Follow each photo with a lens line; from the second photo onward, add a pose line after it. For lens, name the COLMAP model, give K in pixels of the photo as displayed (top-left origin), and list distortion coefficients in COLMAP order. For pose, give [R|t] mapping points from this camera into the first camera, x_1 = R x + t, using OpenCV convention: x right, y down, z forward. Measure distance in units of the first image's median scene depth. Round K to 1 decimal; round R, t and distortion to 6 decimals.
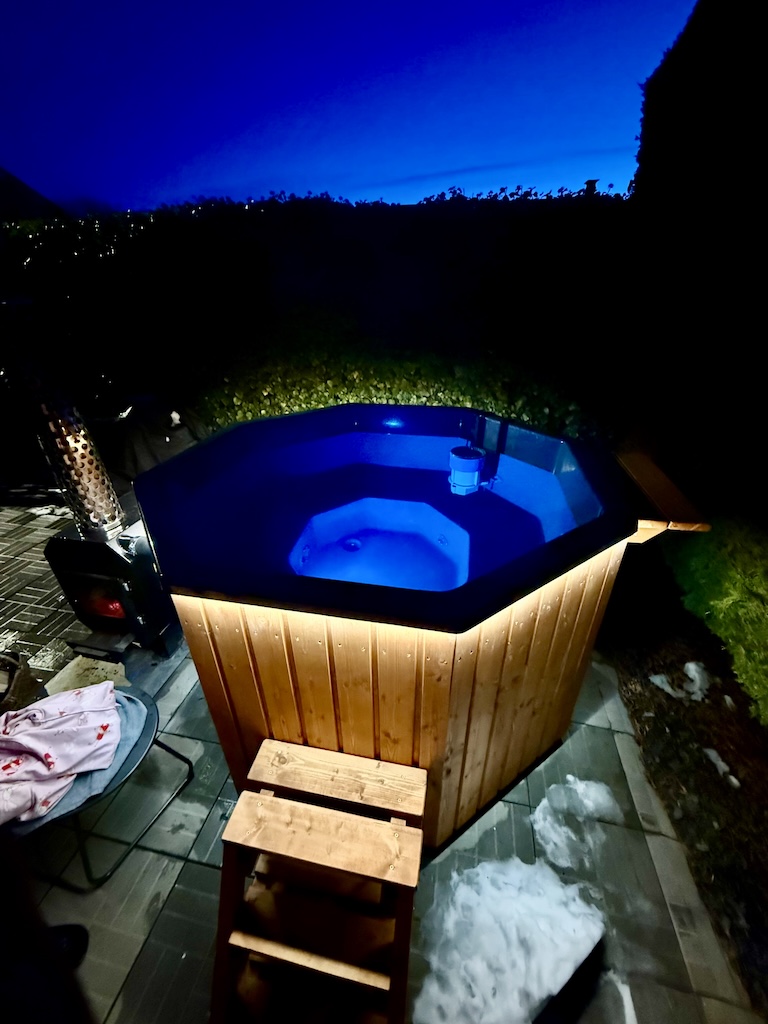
lens RADIAL K [[404.7, 0, 380.8], [0, 404.7, 508.7], [0, 0, 1]] dist [-0.005112, 0.000768]
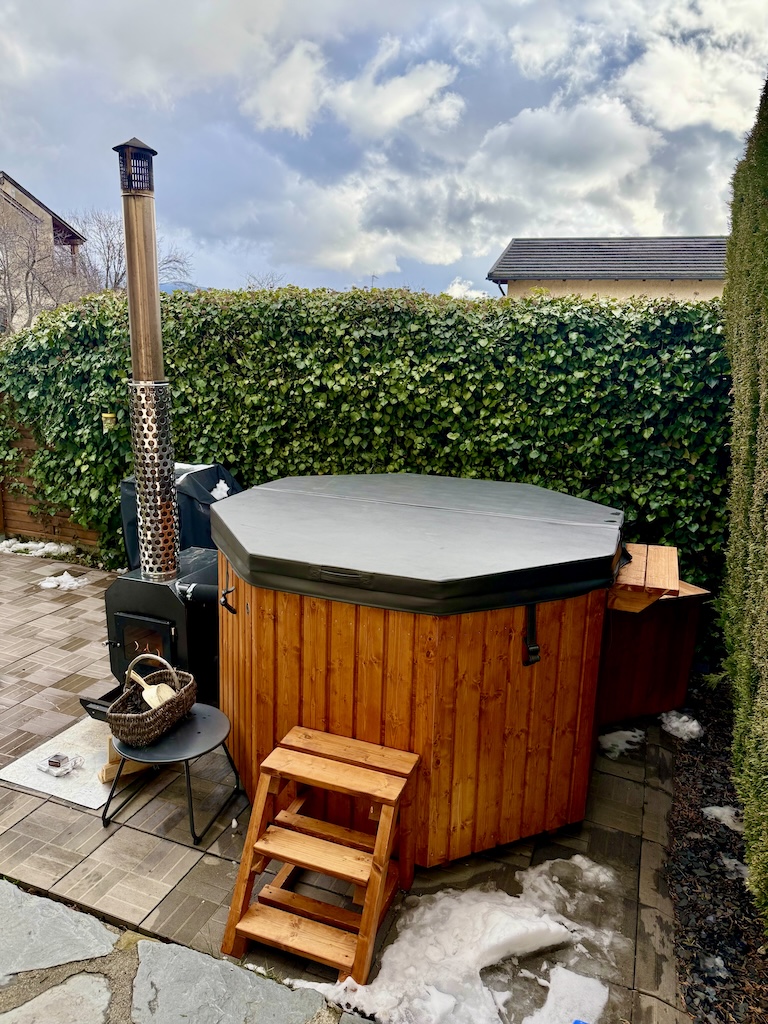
lens RADIAL K [[713.9, 0, 376.1], [0, 713.9, 507.3], [0, 0, 1]] dist [0.040625, -0.049488]
pose [[0.984446, 0.080240, -0.156291, 0.206641], [-0.118287, 0.960484, -0.251949, 0.378616], [0.129899, 0.266518, 0.955036, -1.043013]]
